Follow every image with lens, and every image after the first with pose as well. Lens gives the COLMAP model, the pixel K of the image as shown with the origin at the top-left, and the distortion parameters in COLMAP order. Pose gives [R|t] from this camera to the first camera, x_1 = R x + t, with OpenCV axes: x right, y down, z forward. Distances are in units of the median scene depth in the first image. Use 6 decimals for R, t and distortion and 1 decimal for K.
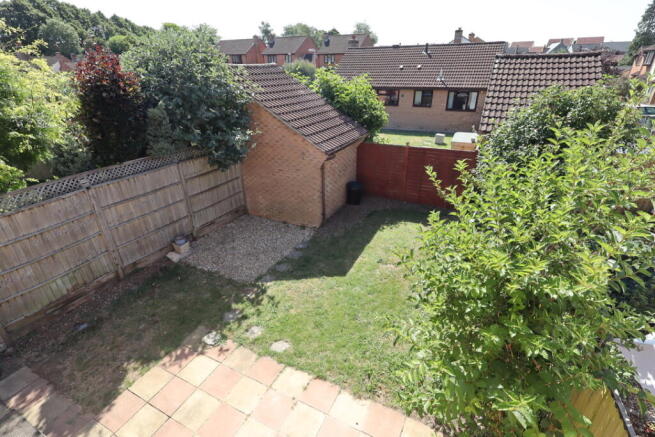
lens RADIAL K [[323.0, 0, 327.5], [0, 323.0, 218.5], [0, 0, 1]] dist [0.000183, -0.000045]
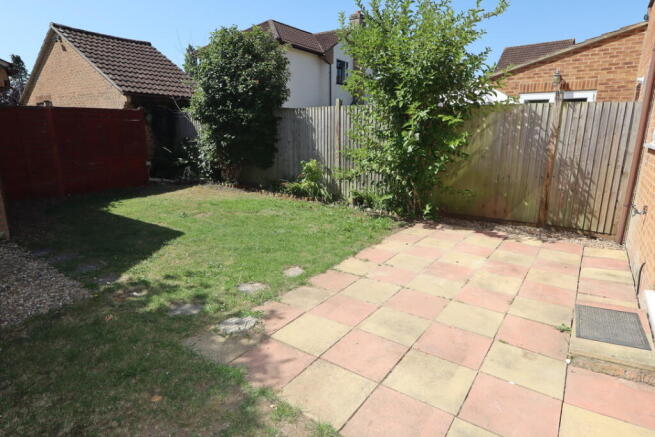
lens RADIAL K [[371.1, 0, 327.5], [0, 371.1, 218.5], [0, 0, 1]] dist [0.000160, -0.000041]
pose [[0.150614, -0.212250, 0.965539, -0.623781], [0.414675, 0.900169, 0.133195, 0.165853], [-0.897419, 0.380324, 0.223592, 0.534332]]
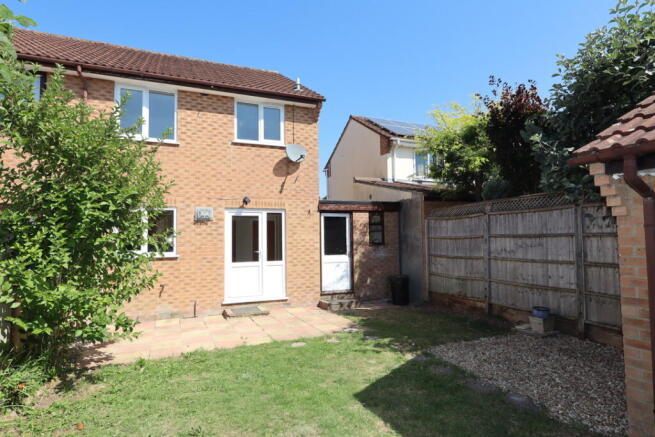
lens RADIAL K [[371.1, 0, 327.5], [0, 371.1, 218.5], [0, 0, 1]] dist [0.000160, -0.000041]
pose [[-0.654303, -0.024241, -0.755844, 0.474909], [-0.303139, 0.924078, 0.232779, -0.174257], [0.692816, 0.381434, -0.611976, 1.172665]]
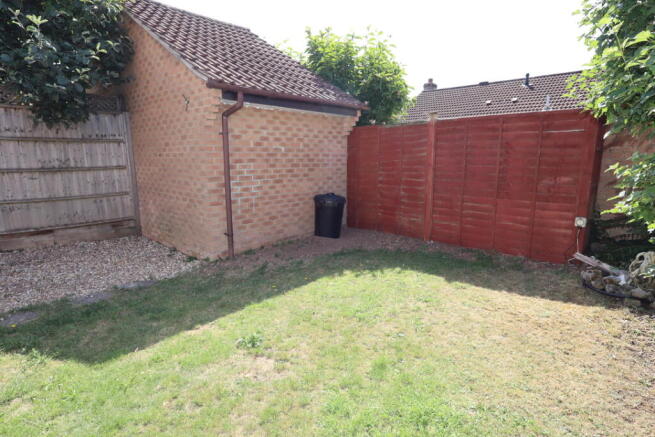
lens RADIAL K [[351.2, 0, 327.5], [0, 351.2, 218.5], [0, 0, 1]] dist [0.000262, 0.000028]
pose [[0.959624, 0.060324, -0.274743, 0.335528], [-0.129320, 0.962004, -0.240467, 0.088994], [0.249798, 0.266288, 0.930963, 0.682547]]
